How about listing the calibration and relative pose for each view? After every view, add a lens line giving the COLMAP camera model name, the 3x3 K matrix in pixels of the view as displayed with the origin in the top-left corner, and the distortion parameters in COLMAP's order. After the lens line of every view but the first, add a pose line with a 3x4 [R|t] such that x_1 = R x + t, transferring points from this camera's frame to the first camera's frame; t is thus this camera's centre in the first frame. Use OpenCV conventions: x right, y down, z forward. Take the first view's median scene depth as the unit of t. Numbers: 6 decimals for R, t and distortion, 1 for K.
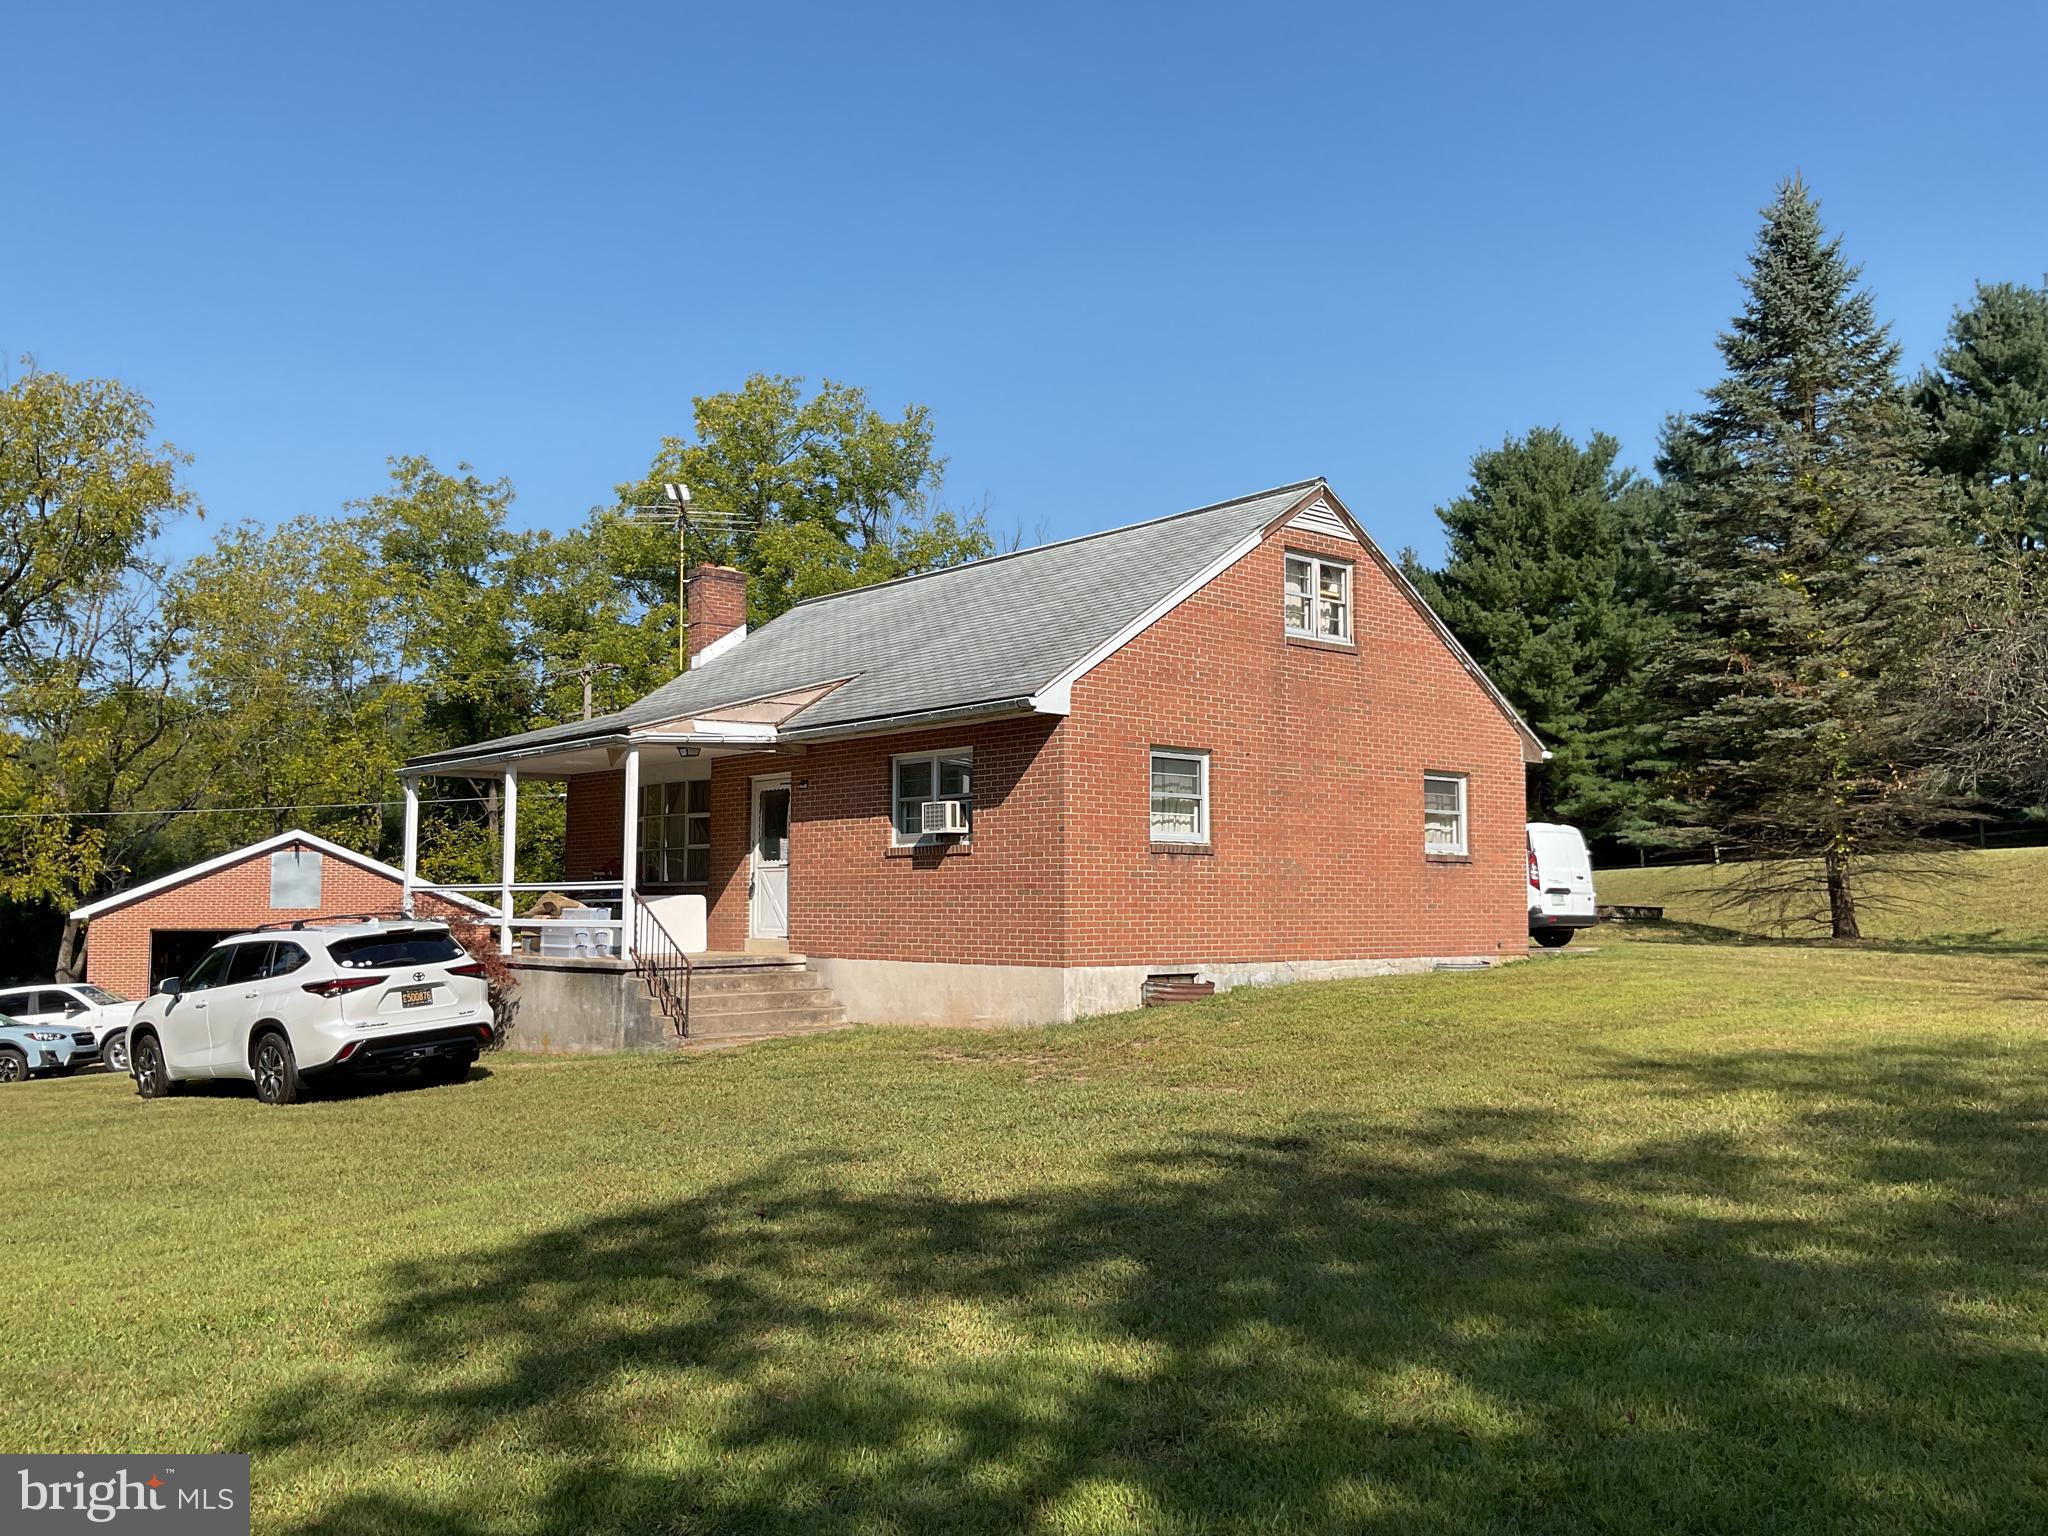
lens RADIAL K [[1691.4, 0, 1011.5], [0, 1691.4, 761.0], [0, 0, 1]] dist [0.095253, -0.184353]
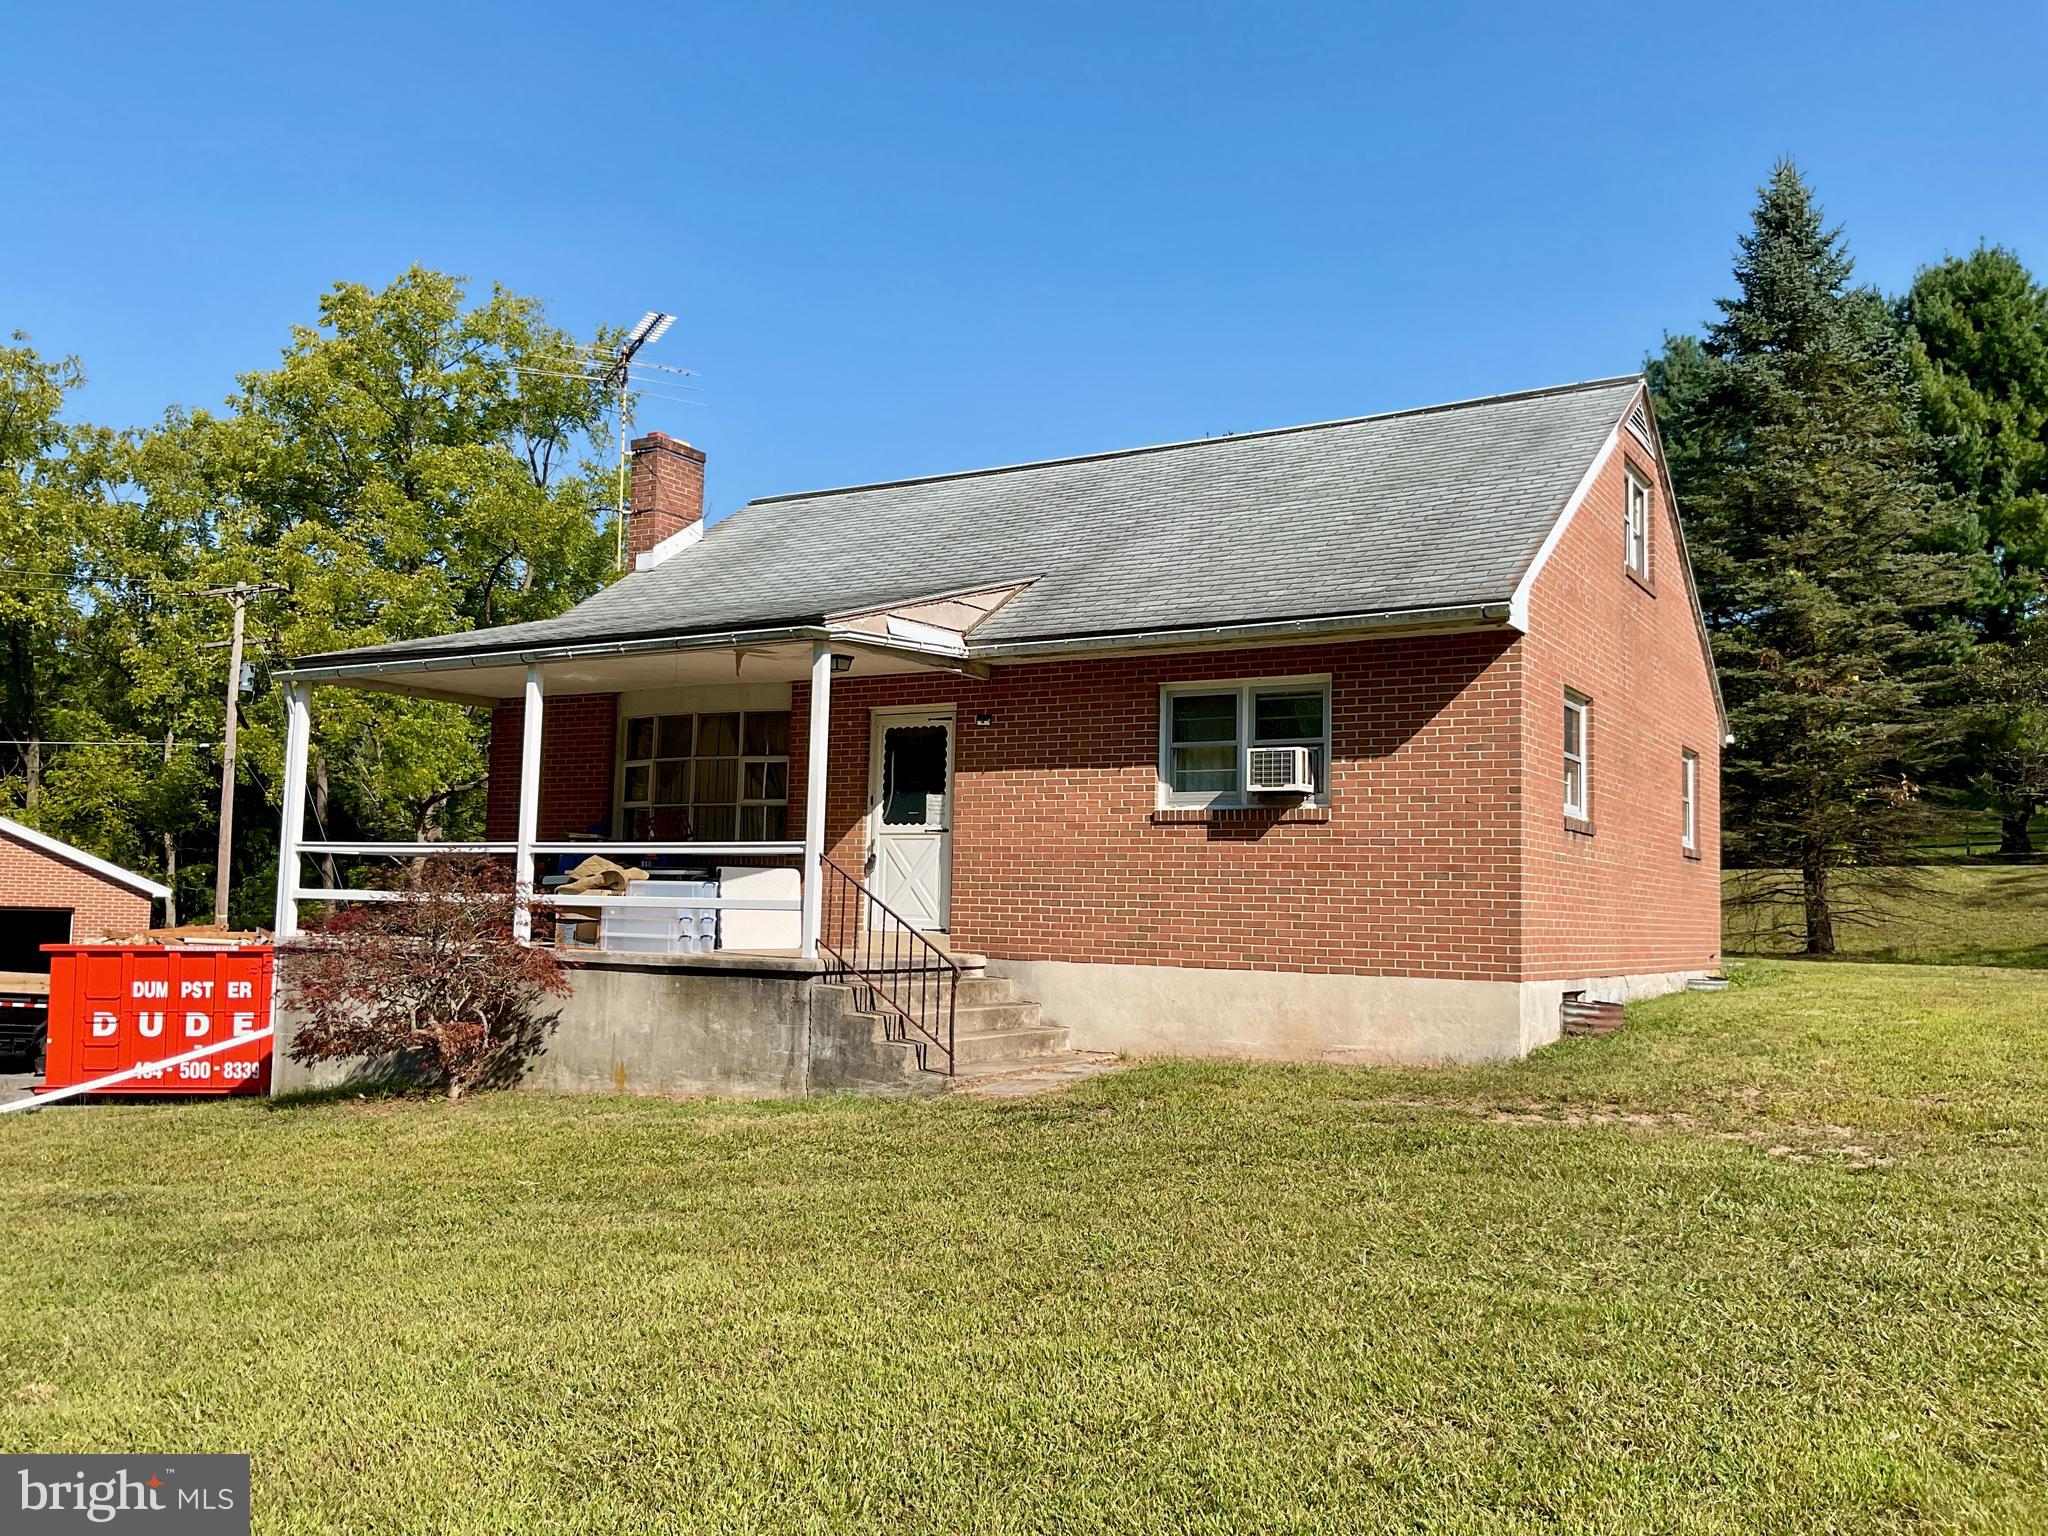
lens RADIAL K [[1691.4, 0, 1007.4], [0, 1691.4, 758.7], [0, 0, 1]] dist [0.095253, -0.184353]
pose [[0.954930, 0.050594, 0.292488, -0.332786], [-0.049617, 0.998710, -0.010763, 0.038652], [-0.292655, -0.004234, 0.956209, 0.312364]]
